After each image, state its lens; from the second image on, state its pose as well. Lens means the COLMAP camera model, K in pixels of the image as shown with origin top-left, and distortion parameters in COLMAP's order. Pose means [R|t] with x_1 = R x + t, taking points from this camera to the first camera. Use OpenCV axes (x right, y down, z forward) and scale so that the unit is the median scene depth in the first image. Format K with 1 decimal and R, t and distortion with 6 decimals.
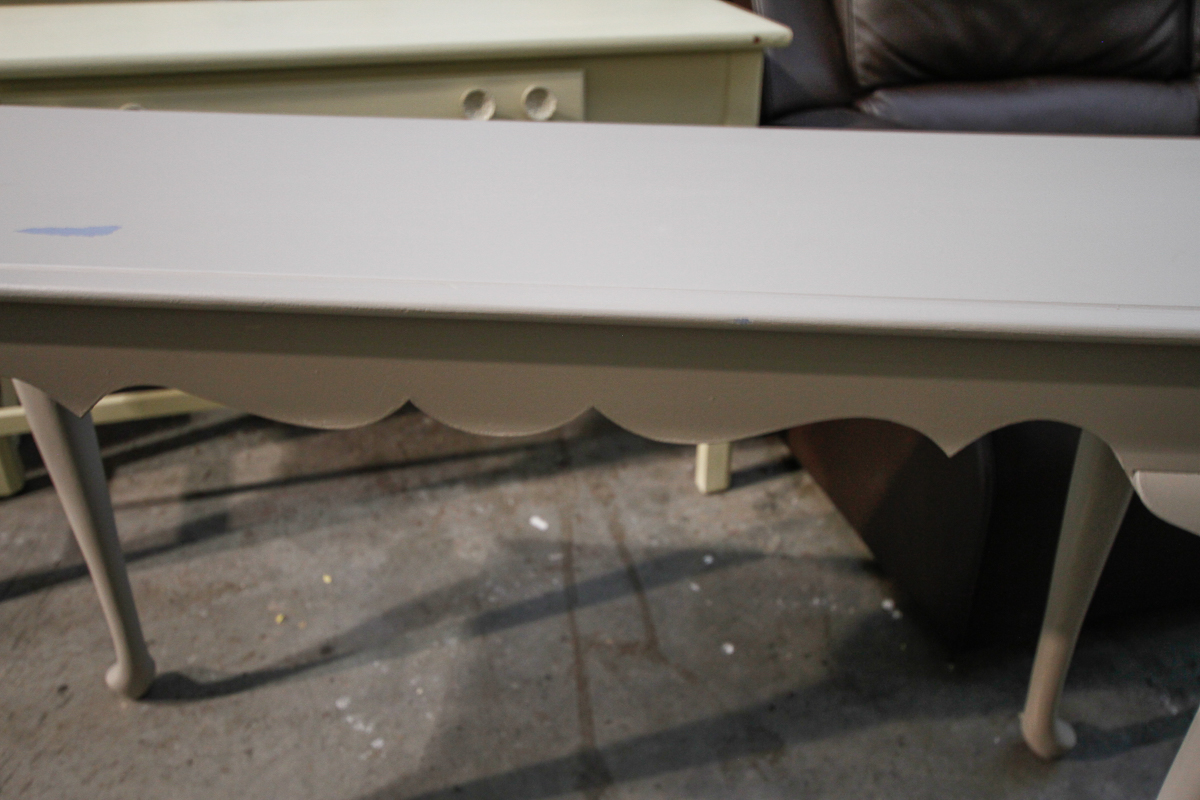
lens RADIAL K [[1068.4, 0, 597.8], [0, 1068.4, 407.7], [0, 0, 1]] dist [0.005688, 0.028838]
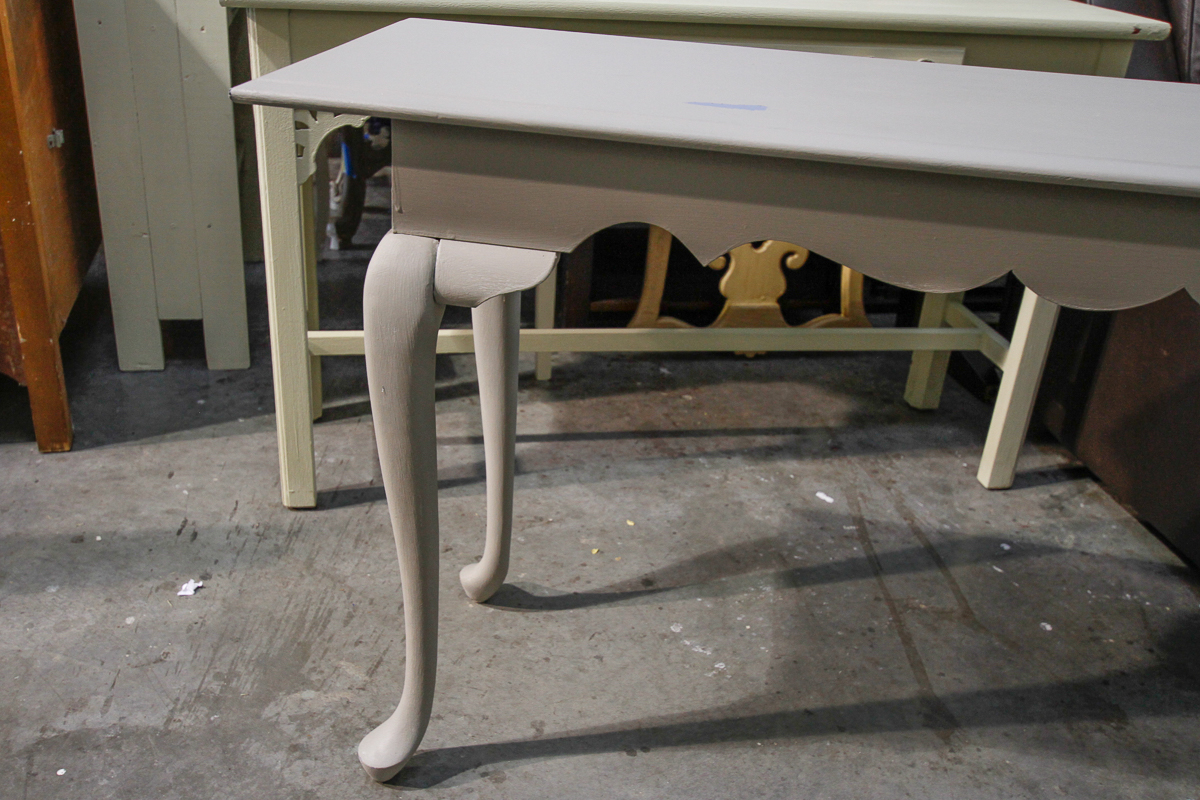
lens RADIAL K [[1159.2, 0, 560.9], [0, 1159.2, 395.5], [0, 0, 1]] dist [0.016137, 0.000000]
pose [[0.991273, 0.095654, -0.090713, -0.243050], [-0.101098, 0.993217, -0.057441, 0.115571], [0.084603, 0.066111, 0.994219, -0.130407]]
